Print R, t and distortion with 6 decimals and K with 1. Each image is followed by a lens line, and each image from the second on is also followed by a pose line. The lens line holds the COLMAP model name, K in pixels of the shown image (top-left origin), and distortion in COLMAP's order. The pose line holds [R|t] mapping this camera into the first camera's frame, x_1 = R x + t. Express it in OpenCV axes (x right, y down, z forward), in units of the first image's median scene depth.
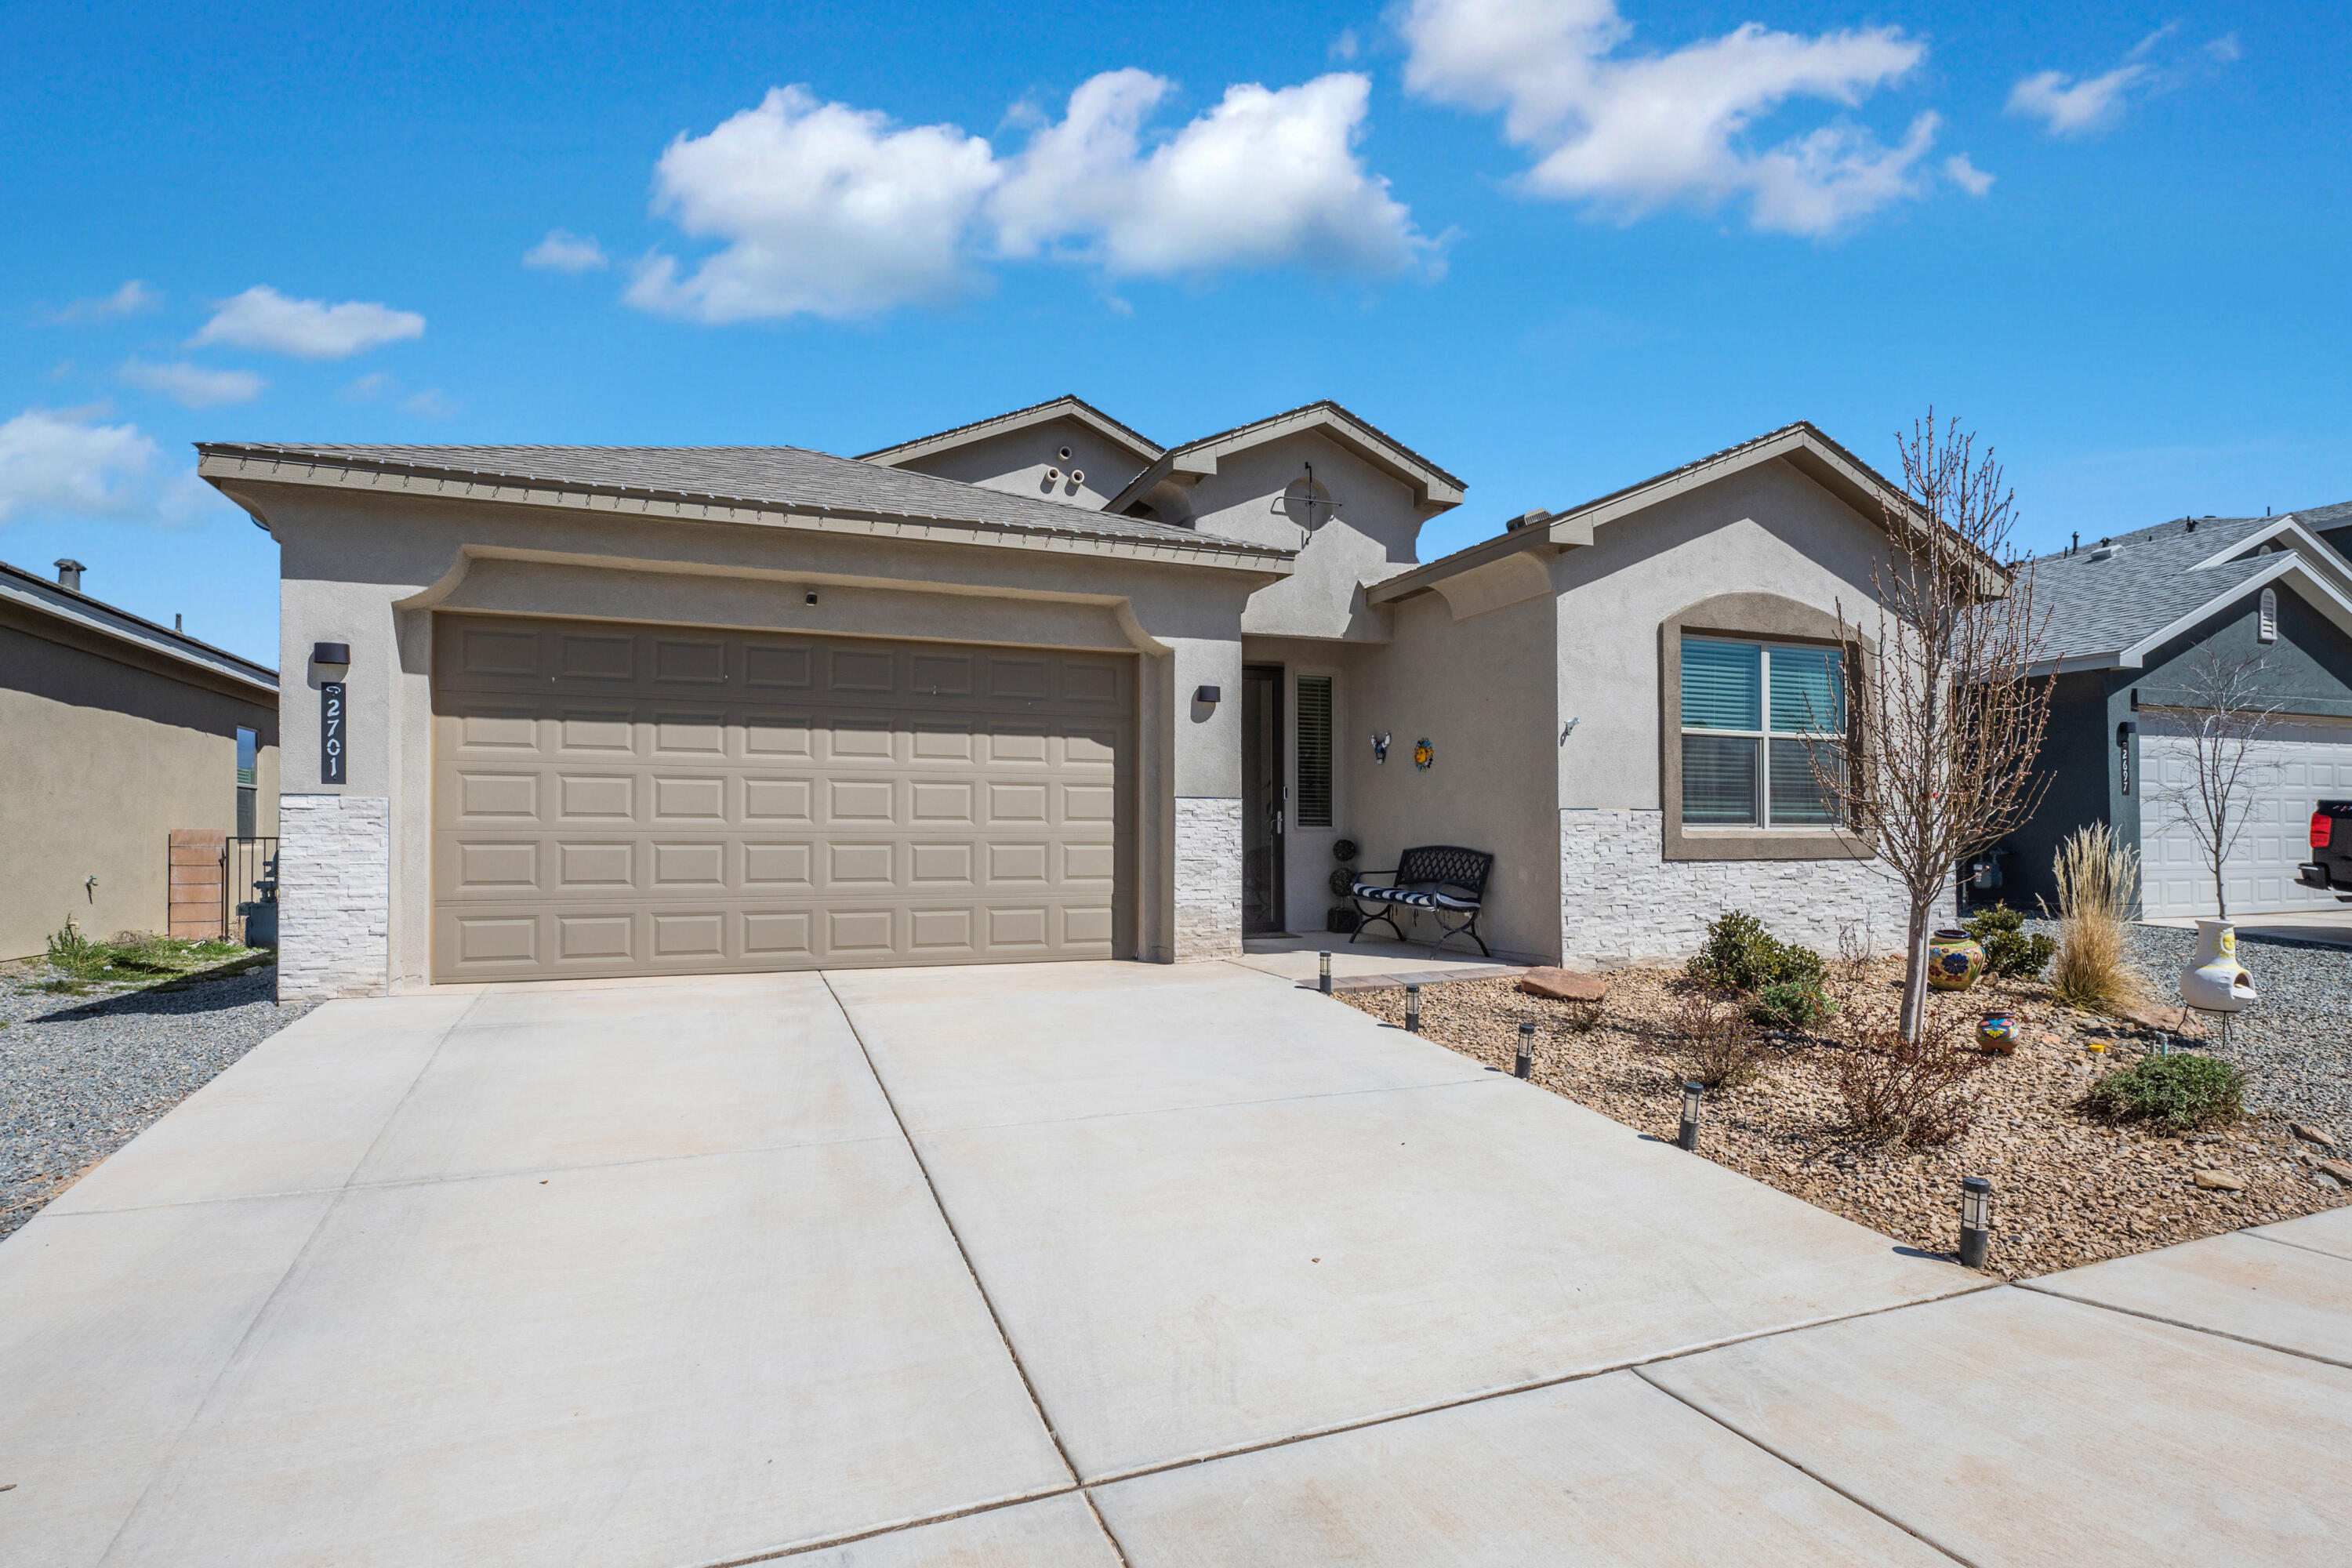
lens RADIAL K [[1220.1, 0, 1174.6], [0, 1220.1, 837.3], [0, 0, 1]] dist [-0.002608, -0.000236]
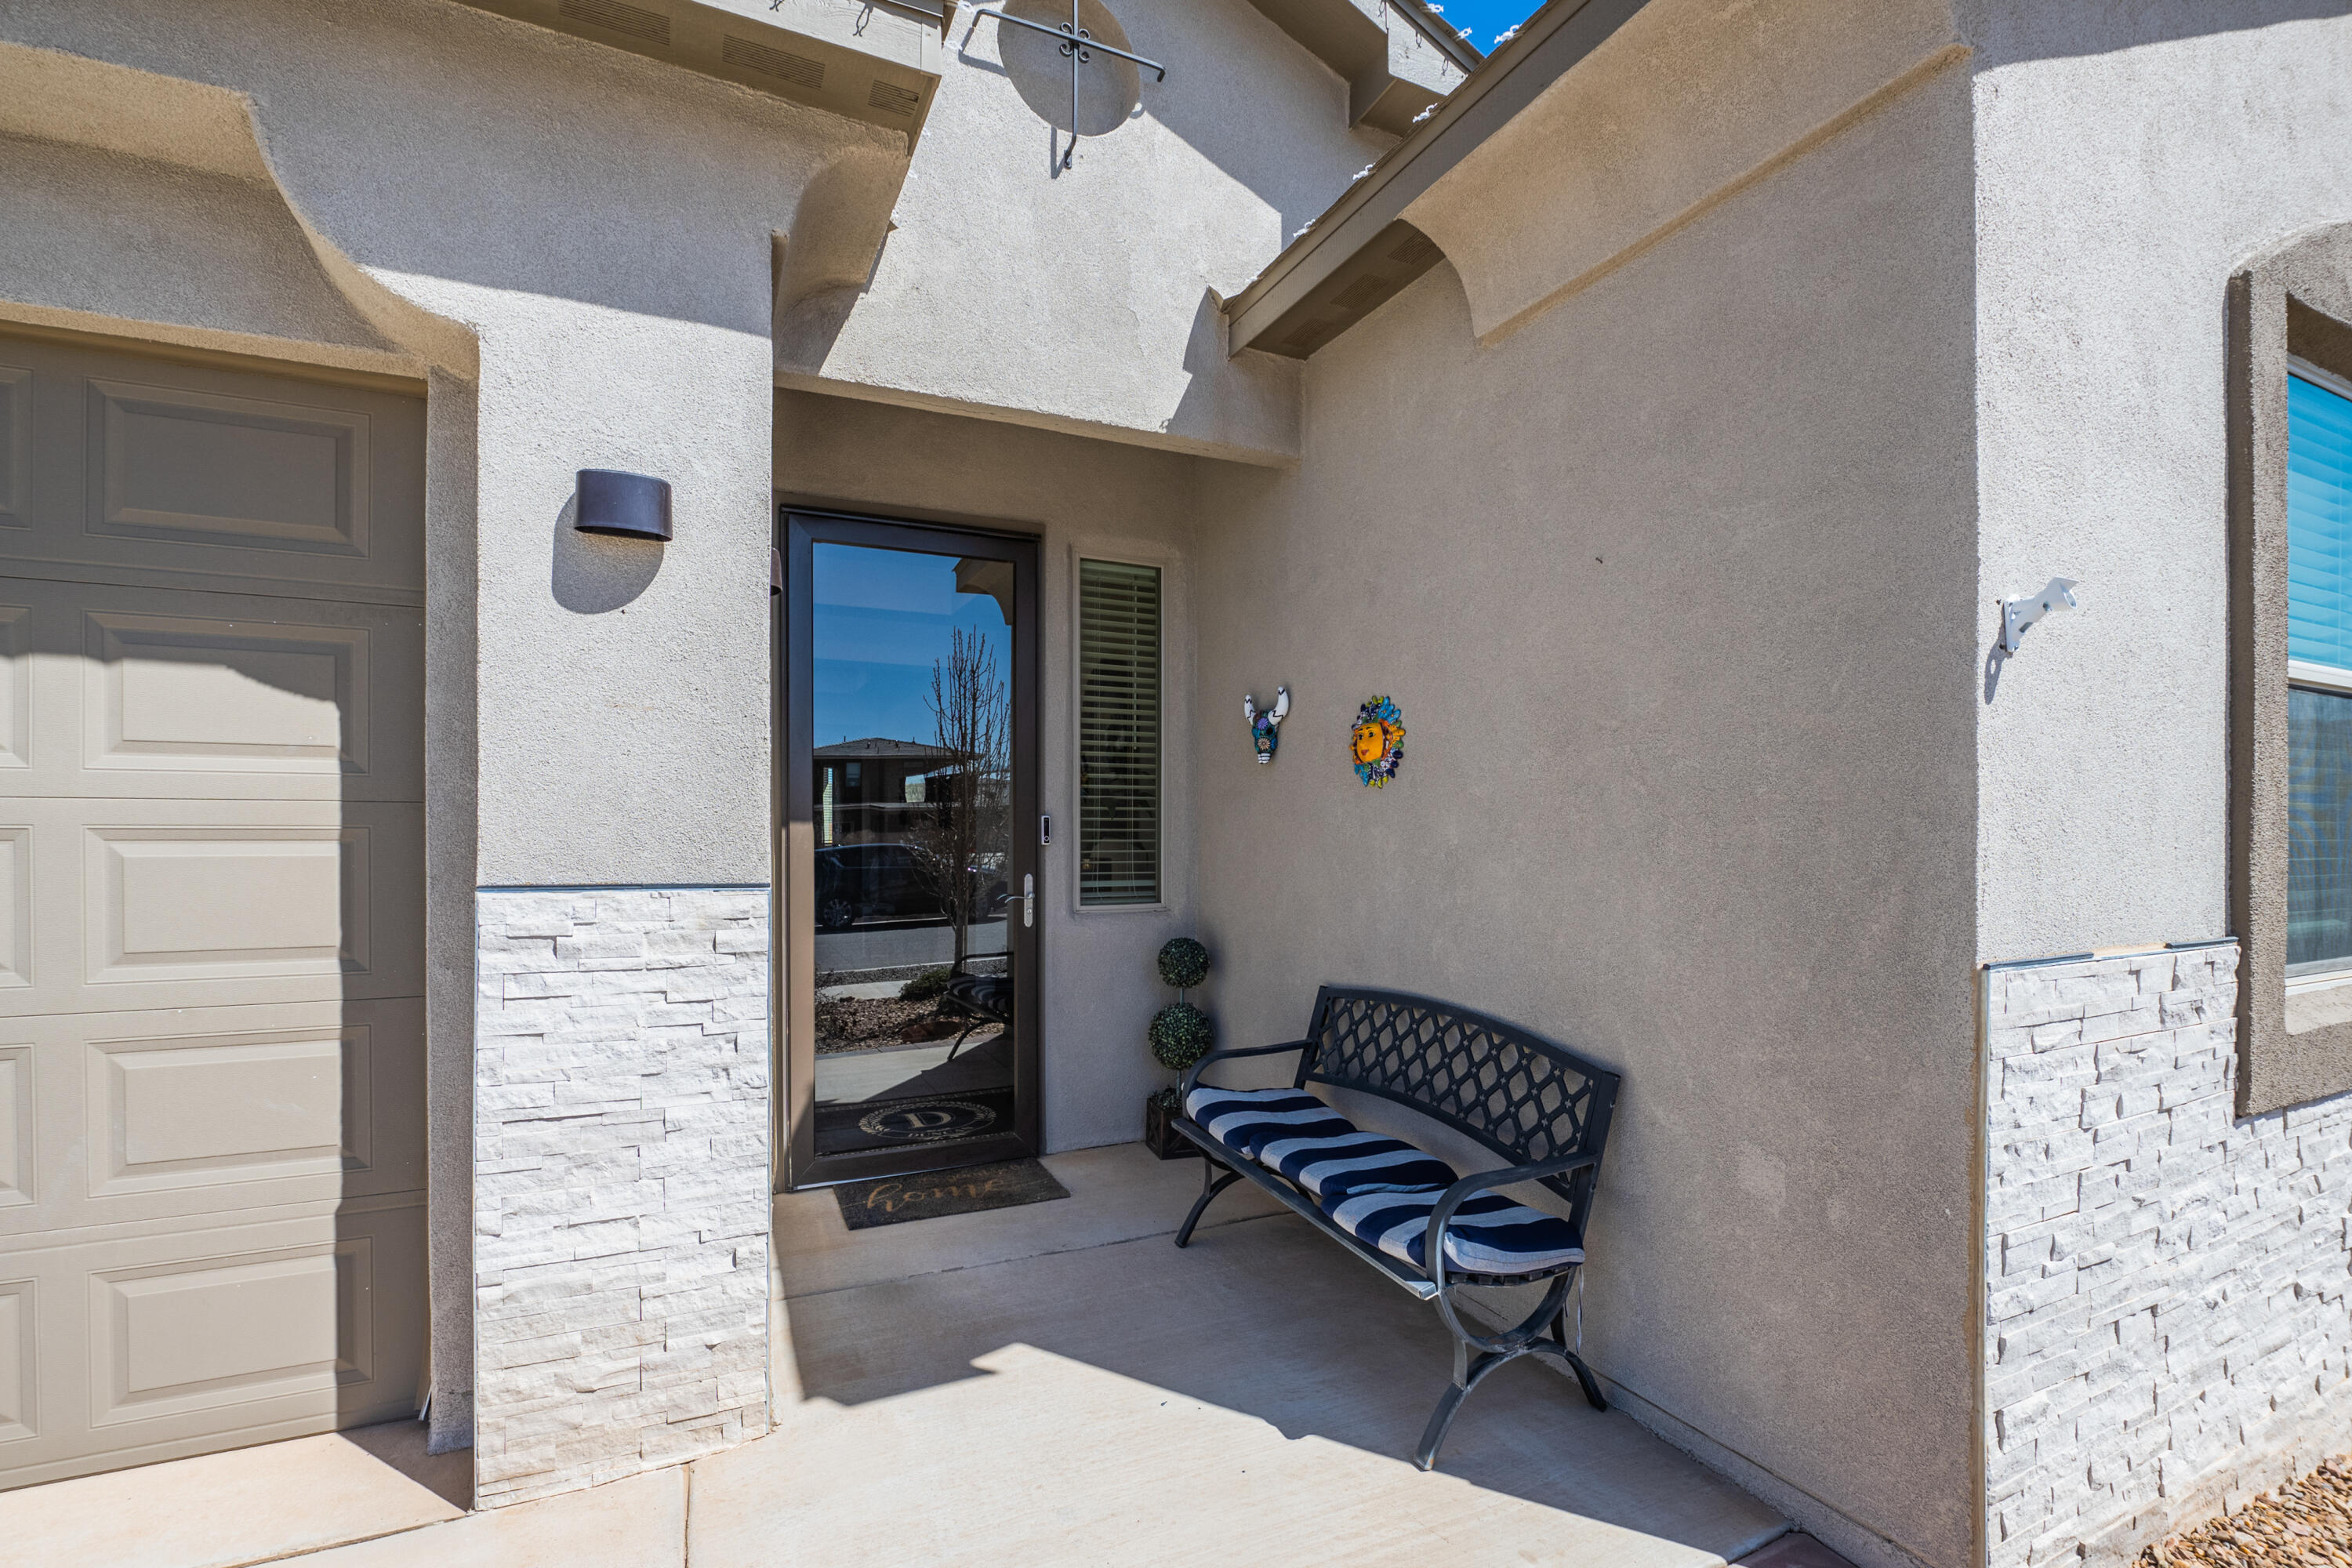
lens RADIAL K [[1065.0, 0, 1189.6], [0, 1065.0, 840.1], [0, 0, 1]] dist [-0.013545, 0.000083]
pose [[0.997188, 0.002099, 0.074916, 0.135836], [-0.003329, 0.999862, 0.016297, -0.046917], [-0.074871, -0.016500, 0.997057, 0.750005]]
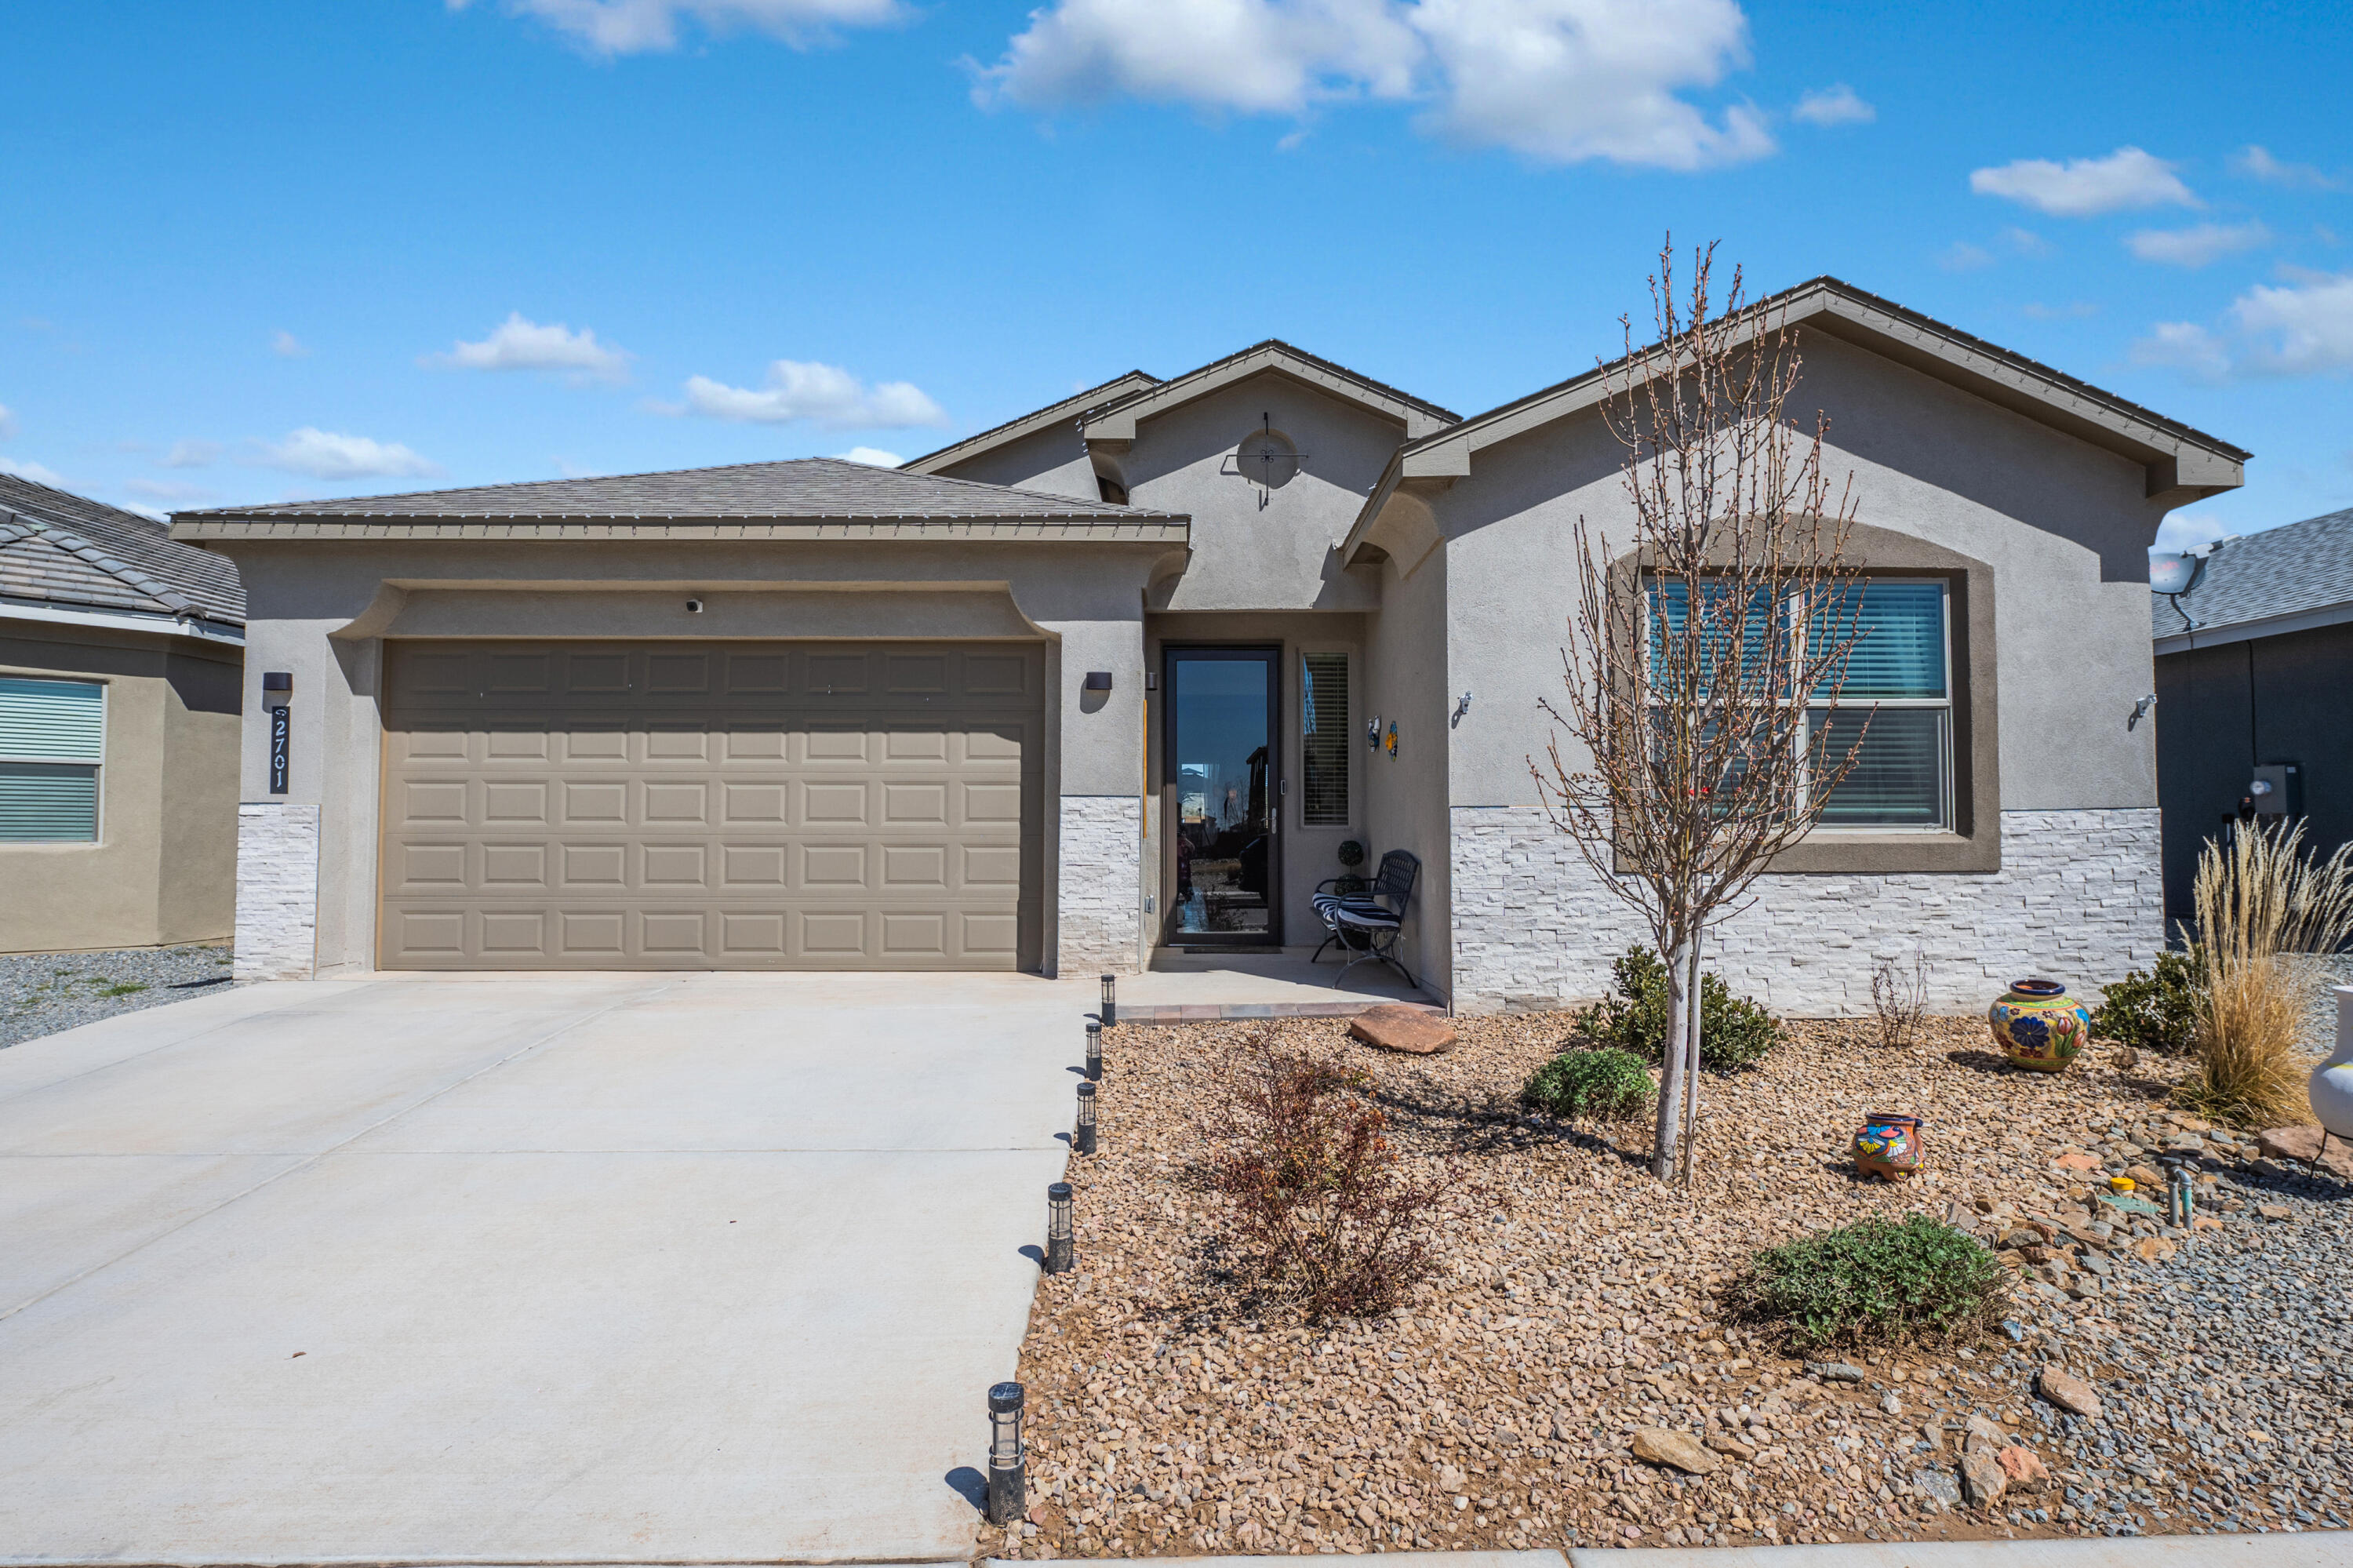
lens RADIAL K [[1247.1, 0, 1176.5], [0, 1247.1, 784.0], [0, 0, 1]] dist [-0.002850, -0.001835]
pose [[0.931063, -0.012650, -0.364638, 0.415170], [0.000398, 0.999433, -0.033656, -0.010113], [0.364857, 0.031191, 0.930541, 0.163646]]
